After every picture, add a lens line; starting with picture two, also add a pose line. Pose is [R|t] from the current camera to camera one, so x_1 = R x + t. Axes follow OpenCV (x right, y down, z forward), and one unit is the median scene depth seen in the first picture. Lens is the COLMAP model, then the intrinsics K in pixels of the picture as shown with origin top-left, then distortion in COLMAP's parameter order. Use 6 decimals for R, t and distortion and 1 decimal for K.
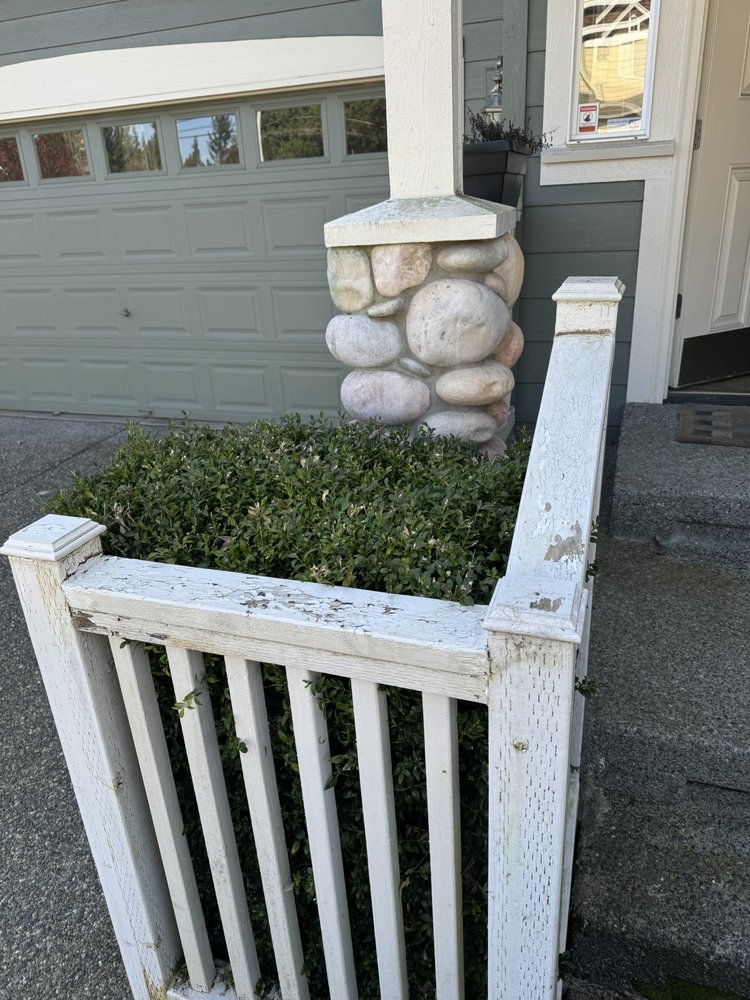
lens RADIAL K [[709.6, 0, 375.0], [0, 709.6, 500.0], [0, 0, 1]] dist [0.034095, -0.035274]
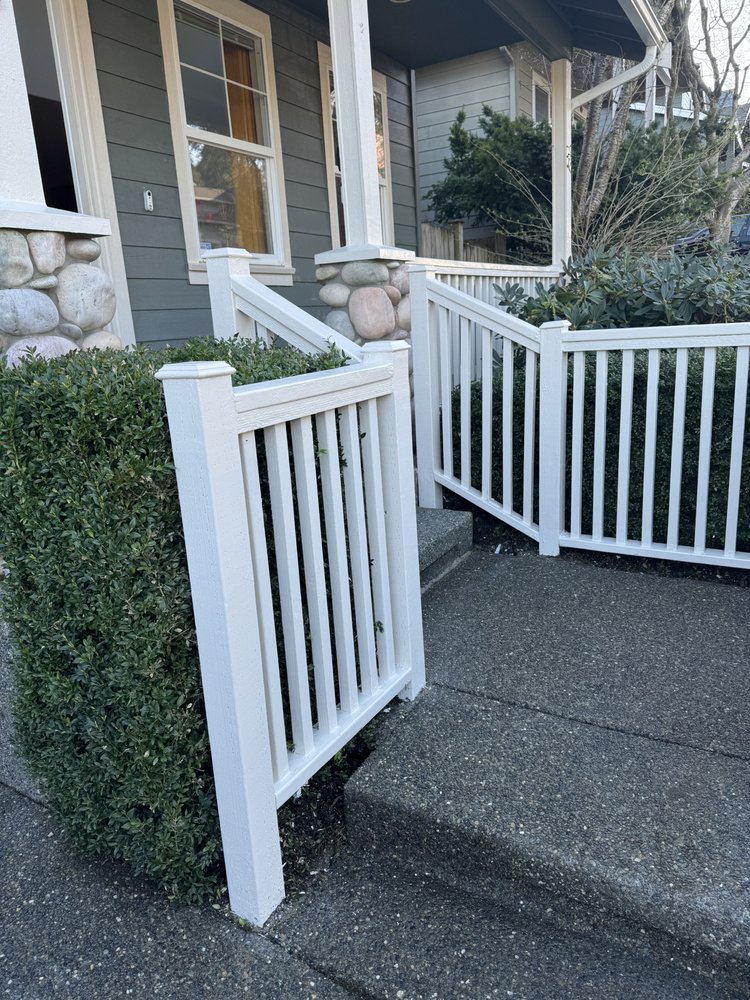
lens RADIAL K [[709.6, 0, 375.0], [0, 709.6, 500.0], [0, 0, 1]] dist [0.034095, -0.035274]
pose [[0.173336, -0.201387, 0.964053, -1.167767], [0.432855, 0.894837, 0.109101, 0.182922], [-0.884642, 0.398384, 0.242279, 0.342699]]
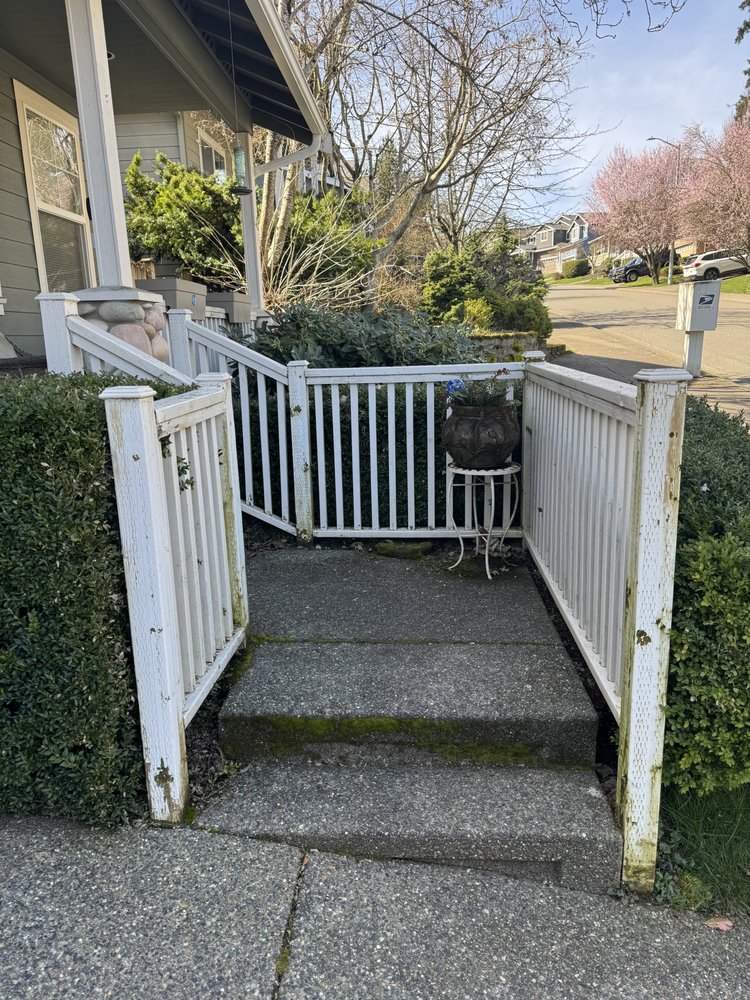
lens RADIAL K [[697.6, 0, 375.0], [0, 697.6, 500.0], [0, 0, 1]] dist [0.086823, -0.108091]
pose [[-0.283738, -0.156292, 0.946079, -1.601429], [0.414163, 0.869880, 0.267915, 0.043766], [-0.864848, 0.467848, -0.182088, 0.642368]]
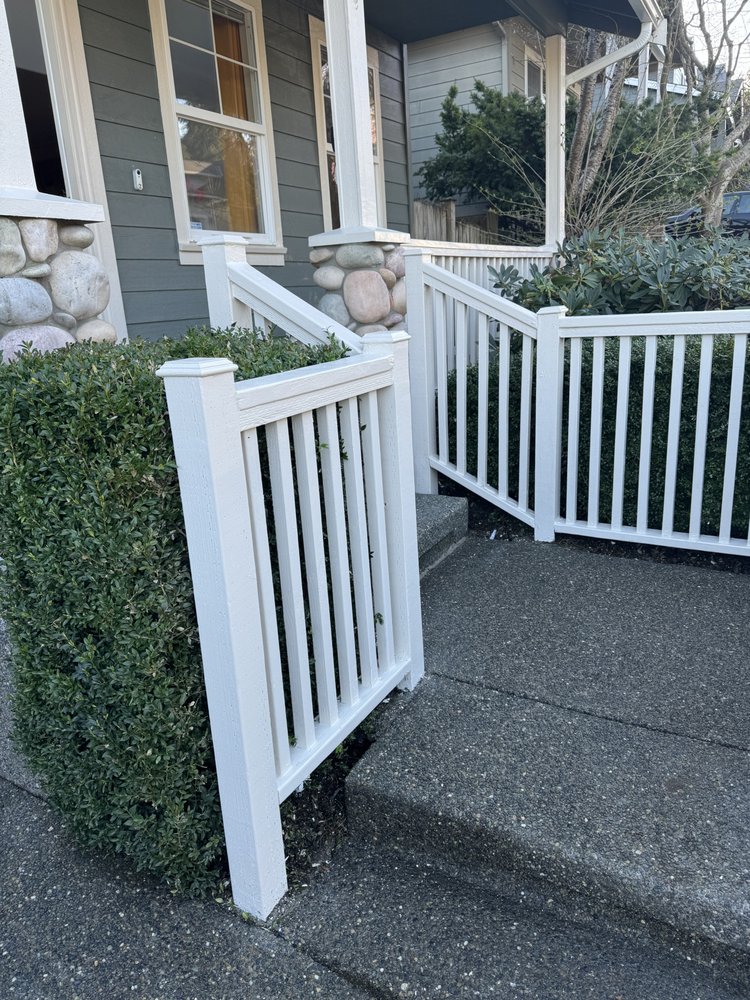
lens RADIAL K [[710.0, 0, 376.4], [0, 710.0, 496.0], [0, 0, 1]] dist [0.033937, -0.034141]
pose [[0.157033, -0.225800, 0.961434, -1.157838], [0.432031, 0.891126, 0.138723, 0.152402], [-0.888082, 0.393585, 0.237489, 0.351429]]
